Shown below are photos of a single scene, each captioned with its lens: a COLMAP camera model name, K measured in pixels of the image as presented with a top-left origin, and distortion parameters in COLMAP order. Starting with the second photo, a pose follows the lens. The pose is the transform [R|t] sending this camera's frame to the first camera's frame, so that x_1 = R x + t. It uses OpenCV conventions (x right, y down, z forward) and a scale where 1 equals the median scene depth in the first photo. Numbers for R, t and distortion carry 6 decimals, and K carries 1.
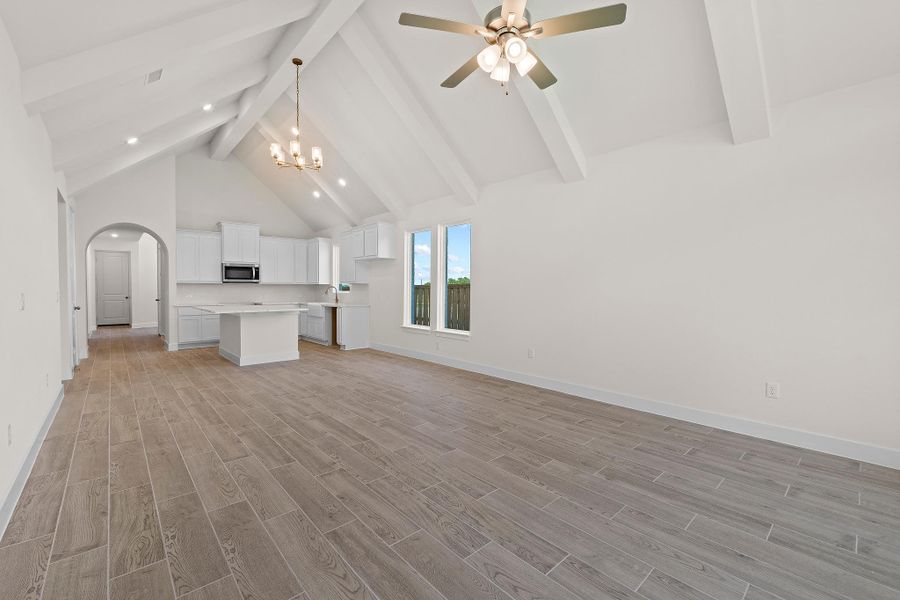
lens RADIAL K [[384.9, 0, 450.0], [0, 384.9, 300.0], [0, 0, 1]] dist [-0.000739, 0.000014]
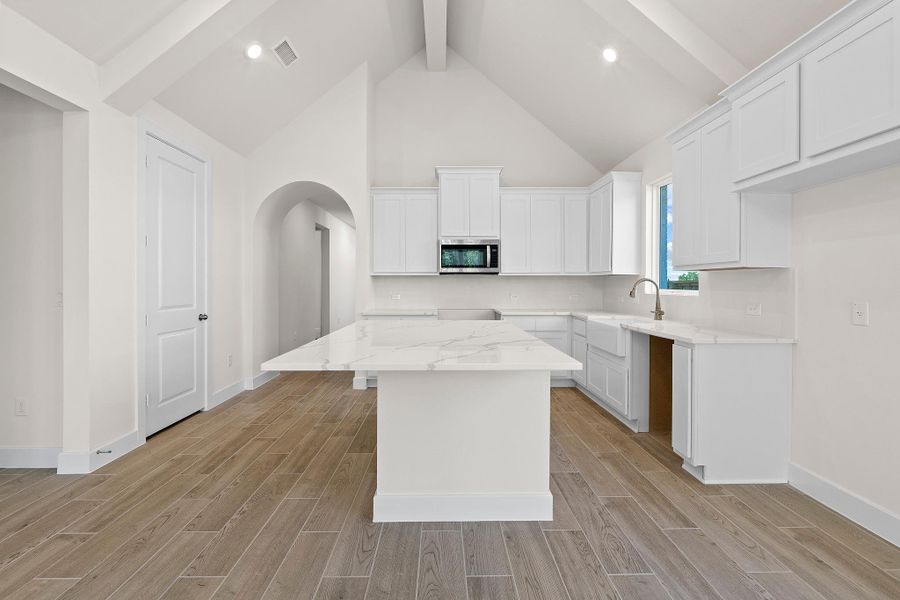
lens RADIAL K [[387.9, 0, 448.5], [0, 387.9, 282.7], [0, 0, 1]] dist [-0.003504, -0.000525]
pose [[0.758308, -0.004059, -0.651884, -0.195597], [-0.018156, 0.999461, -0.027343, -0.015856], [0.651643, 0.032570, 0.757826, 0.544935]]
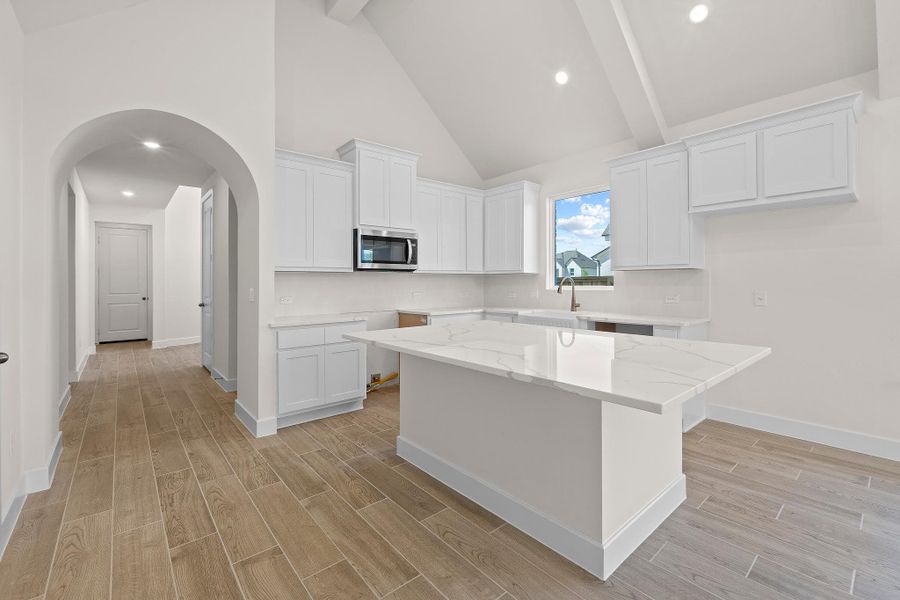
lens RADIAL K [[387.9, 0, 448.5], [0, 387.9, 282.7], [0, 0, 1]] dist [-0.003504, -0.000525]
pose [[0.999782, -0.008309, -0.019129, -0.446232], [0.007775, 0.999582, -0.027831, -0.015540], [0.019352, 0.027677, 0.999430, 0.506954]]
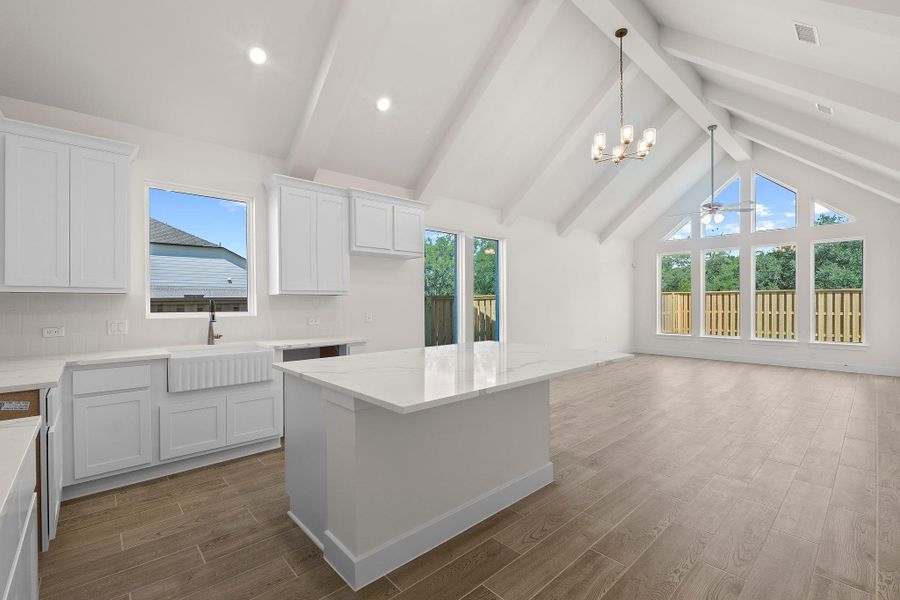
lens RADIAL K [[394.1, 0, 450.0], [0, 394.1, 300.0], [0, 0, 1]] dist [-0.000331, 0.000161]
pose [[-0.017980, 0.001496, 0.999837, -0.691699], [0.032476, 0.999472, -0.000911, -0.027744], [-0.999311, 0.032454, -0.018019, 0.776762]]
